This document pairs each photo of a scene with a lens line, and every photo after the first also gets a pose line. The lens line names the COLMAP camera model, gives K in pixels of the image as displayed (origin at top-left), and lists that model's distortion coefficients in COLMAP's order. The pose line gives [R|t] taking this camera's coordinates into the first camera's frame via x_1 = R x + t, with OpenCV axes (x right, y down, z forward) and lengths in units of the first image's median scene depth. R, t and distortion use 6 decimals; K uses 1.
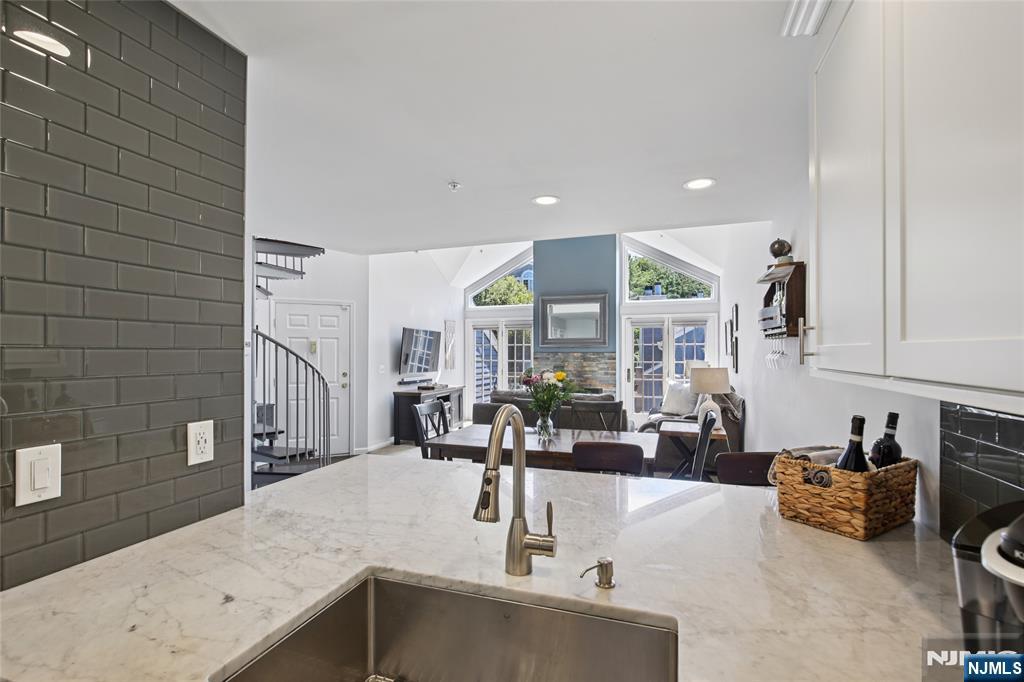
lens RADIAL K [[476.3, 0, 512.0], [0, 476.3, 341.0], [0, 0, 1]] dist [0.000231, 0.000084]
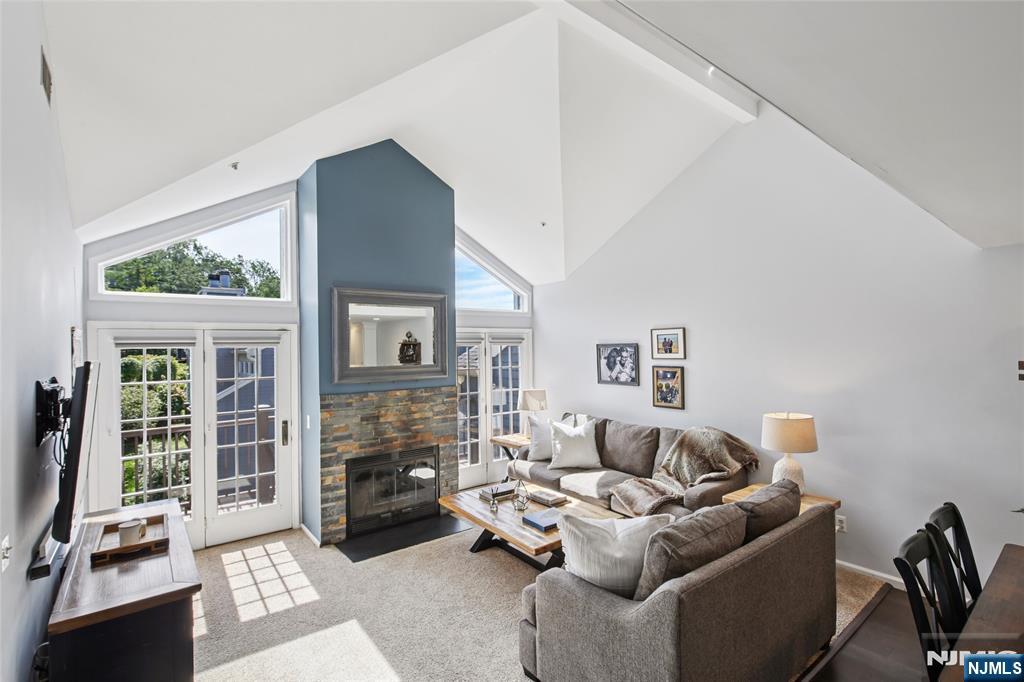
lens RADIAL K [[476.3, 0, 512.0], [0, 476.3, 341.0], [0, 0, 1]] dist [0.000231, 0.000084]
pose [[0.530802, 0.005356, 0.847479, -0.288584], [-0.002216, 0.999985, -0.004932, -0.033326], [-0.847493, 0.000740, 0.530807, 0.574237]]
